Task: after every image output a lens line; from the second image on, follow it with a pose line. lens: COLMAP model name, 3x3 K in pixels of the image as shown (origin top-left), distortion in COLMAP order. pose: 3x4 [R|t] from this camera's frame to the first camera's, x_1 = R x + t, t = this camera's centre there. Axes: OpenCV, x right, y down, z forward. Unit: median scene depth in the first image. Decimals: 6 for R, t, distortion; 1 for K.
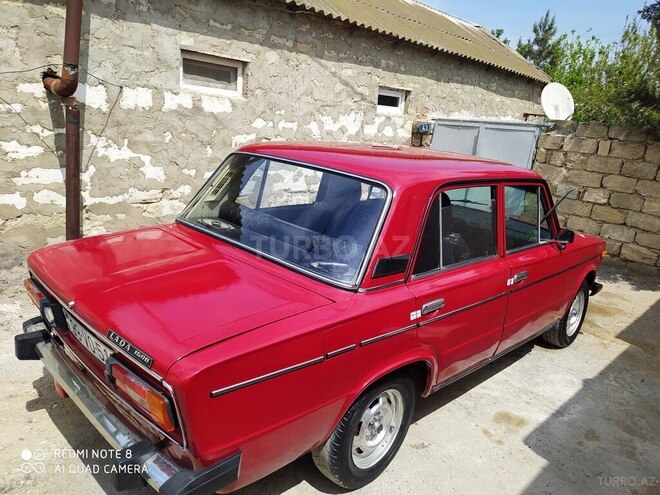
lens RADIAL K [[498.7, 0, 329.3], [0, 498.7, 244.8], [0, 0, 1]] dist [0.084688, -0.132227]
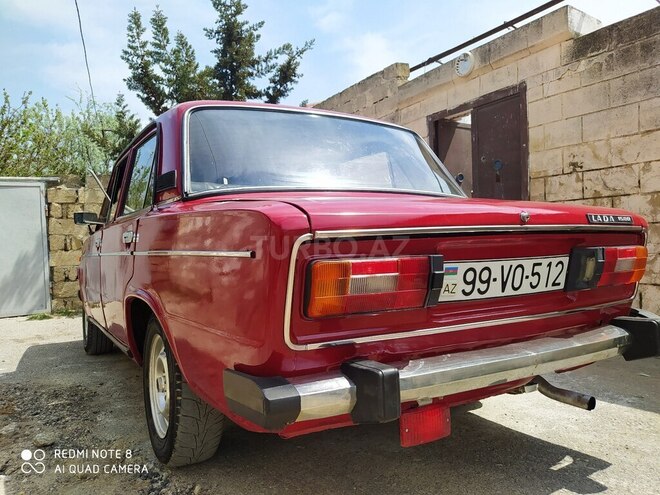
lens RADIAL K [[499.8, 0, 331.1], [0, 499.8, 242.2], [0, 0, 1]] dist [0.072351, -0.133874]
pose [[0.255039, -0.096421, 0.962111, -0.469166], [0.299845, 0.953852, 0.016109, 0.020956], [-0.919265, 0.284375, 0.272181, 0.393228]]
